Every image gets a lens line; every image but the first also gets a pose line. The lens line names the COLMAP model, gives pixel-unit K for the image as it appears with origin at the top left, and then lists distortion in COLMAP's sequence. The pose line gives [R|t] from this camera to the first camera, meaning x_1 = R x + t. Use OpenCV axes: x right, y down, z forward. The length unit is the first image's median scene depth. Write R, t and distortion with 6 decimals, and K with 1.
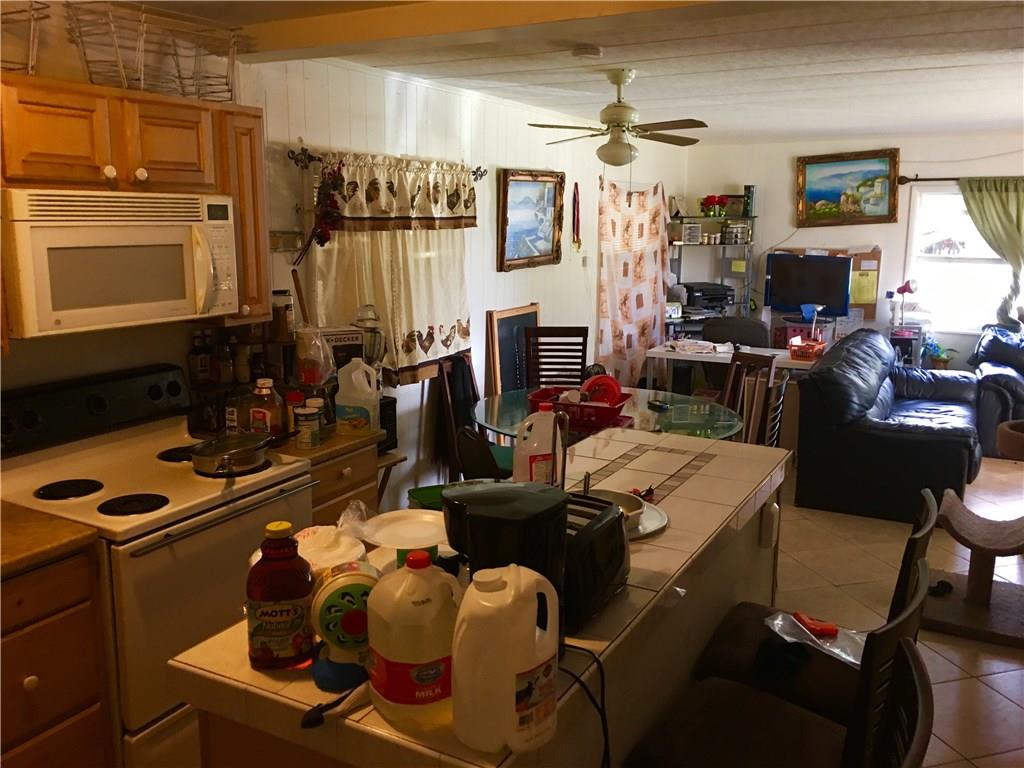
lens RADIAL K [[864.2, 0, 512.7], [0, 864.2, 392.9], [0, 0, 1]] dist [0.050531, -0.072059]
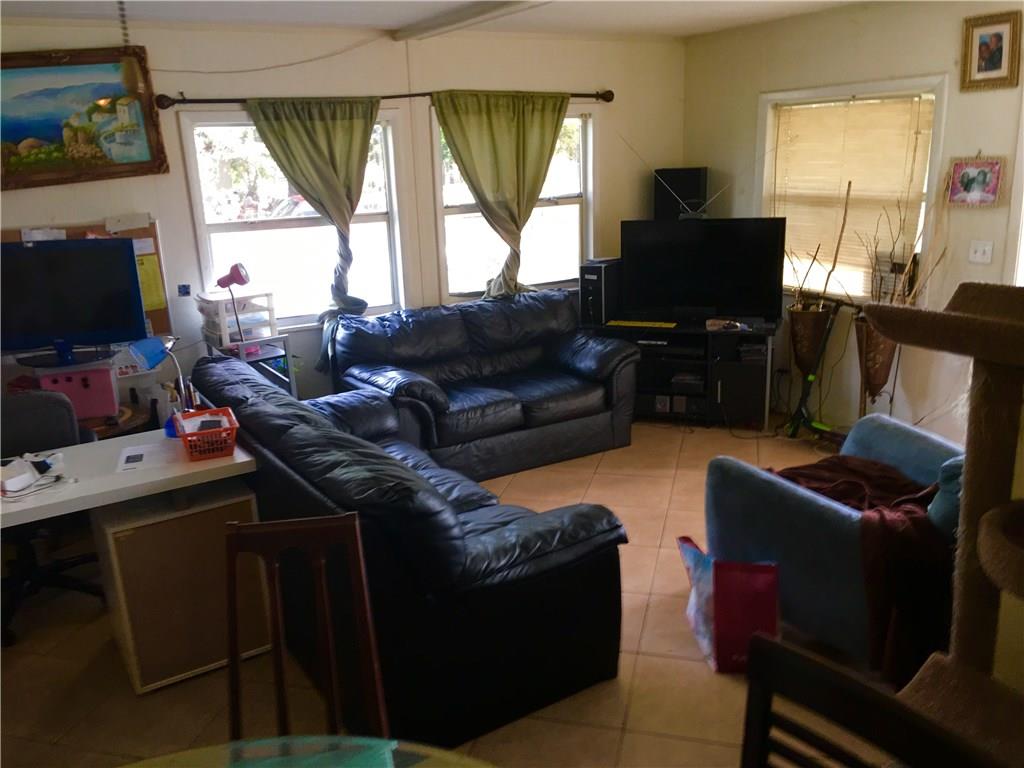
lens RADIAL K [[864.2, 0, 502.9], [0, 864.2, 389.1], [0, 0, 1]] dist [0.050531, -0.072059]
pose [[0.513708, -0.252522, 0.819961, 0.021987], [0.215139, 0.963084, 0.161814, -0.097424], [-0.830553, 0.093281, 0.549072, 0.483174]]
